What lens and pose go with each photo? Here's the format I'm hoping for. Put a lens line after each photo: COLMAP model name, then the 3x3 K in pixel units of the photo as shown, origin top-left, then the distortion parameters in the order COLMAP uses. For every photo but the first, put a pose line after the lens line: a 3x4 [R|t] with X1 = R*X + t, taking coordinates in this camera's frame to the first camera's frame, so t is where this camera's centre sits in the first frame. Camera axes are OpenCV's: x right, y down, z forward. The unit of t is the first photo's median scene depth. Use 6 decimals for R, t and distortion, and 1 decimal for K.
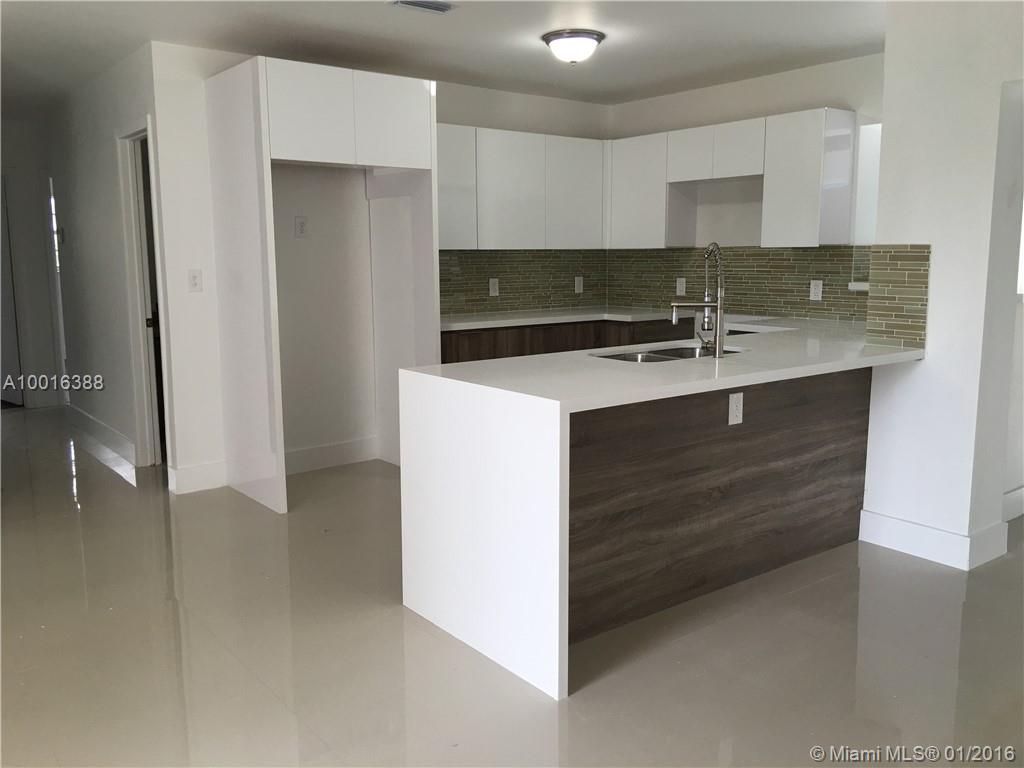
lens RADIAL K [[853.7, 0, 506.5], [0, 853.7, 377.6], [0, 0, 1]] dist [0.067192, -0.090873]
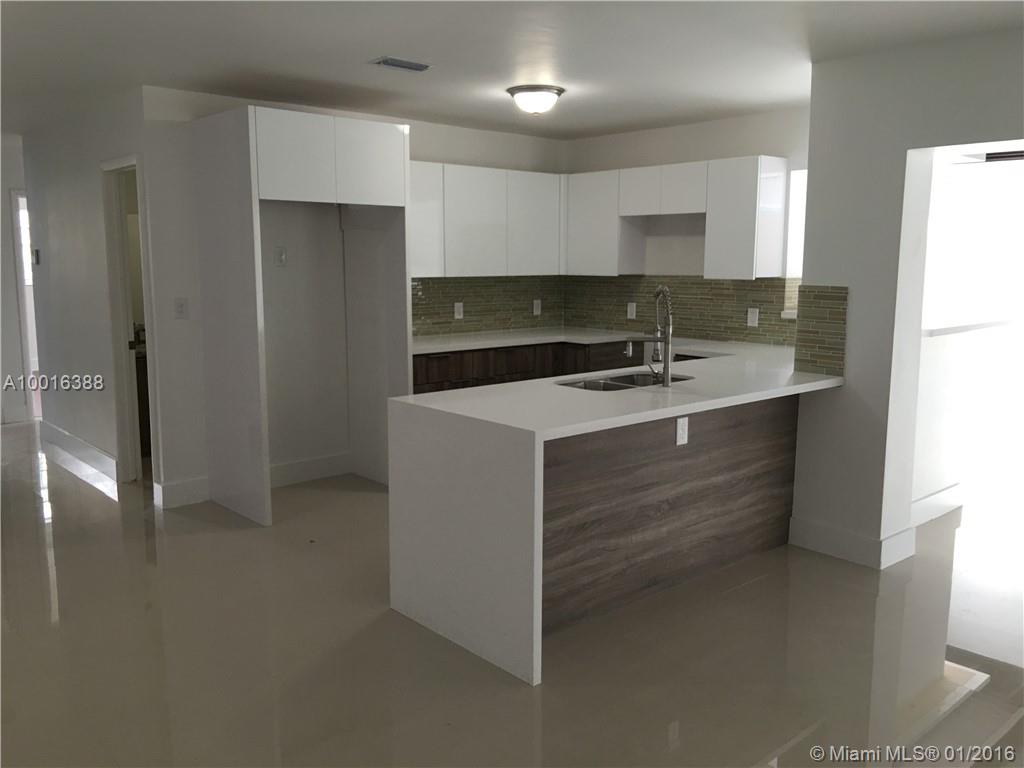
lens RADIAL K [[853.7, 0, 509.1], [0, 853.7, 382.3], [0, 0, 1]] dist [0.067192, -0.090873]
pose [[0.998007, -0.001029, 0.063093, -0.026833], [0.001035, 0.999999, -0.000068, -0.022230], [-0.063093, 0.000134, 0.998008, -0.097004]]
